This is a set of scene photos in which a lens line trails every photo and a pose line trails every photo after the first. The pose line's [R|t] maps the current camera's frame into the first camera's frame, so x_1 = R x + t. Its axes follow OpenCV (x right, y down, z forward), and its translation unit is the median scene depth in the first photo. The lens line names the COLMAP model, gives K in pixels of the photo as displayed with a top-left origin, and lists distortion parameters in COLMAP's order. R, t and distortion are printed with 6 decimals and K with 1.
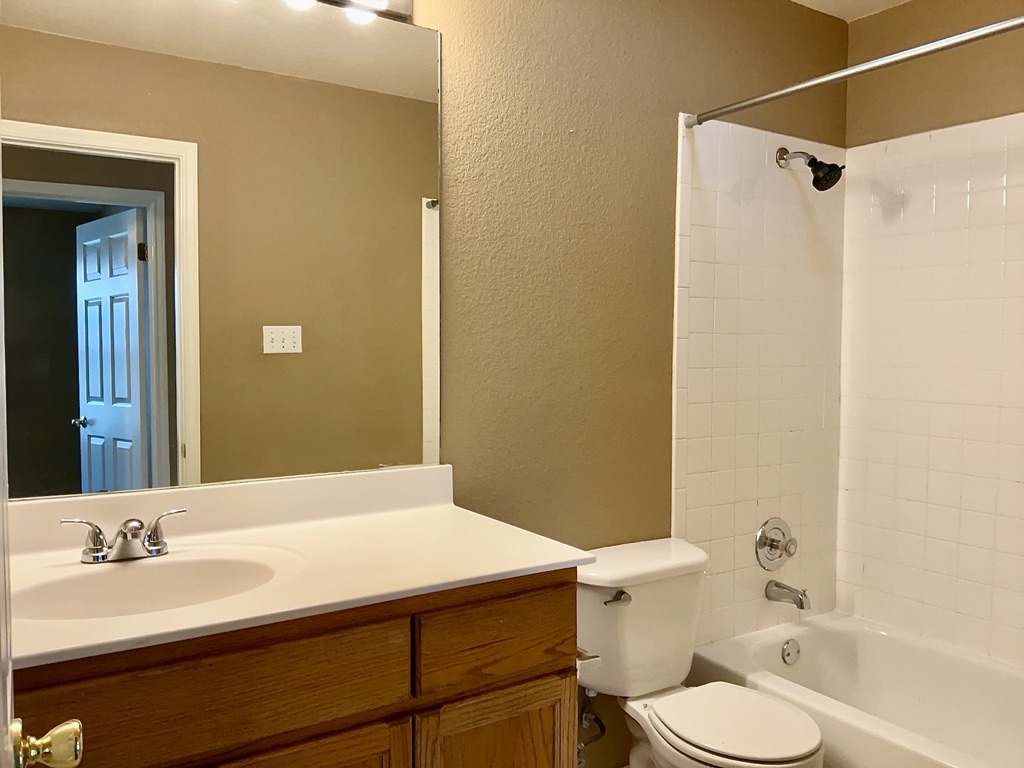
lens RADIAL K [[818.8, 0, 512.0], [0, 818.8, 384.0], [0, 0, 1]] dist [0.119889, -0.245228]
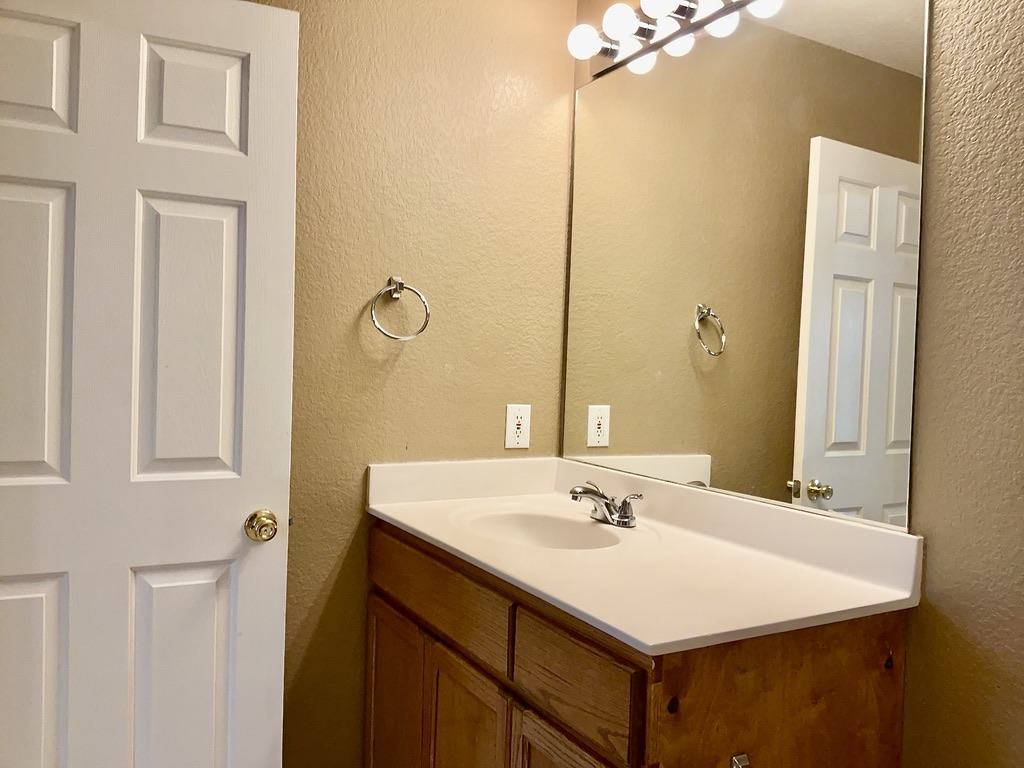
lens RADIAL K [[818.8, 0, 512.0], [0, 818.8, 384.0], [0, 0, 1]] dist [0.119889, -0.245228]
pose [[-0.090299, 0.020068, -0.995712, 0.817883], [-0.066416, 0.997450, 0.026126, -0.028771], [0.993698, 0.068491, -0.088736, 0.927168]]
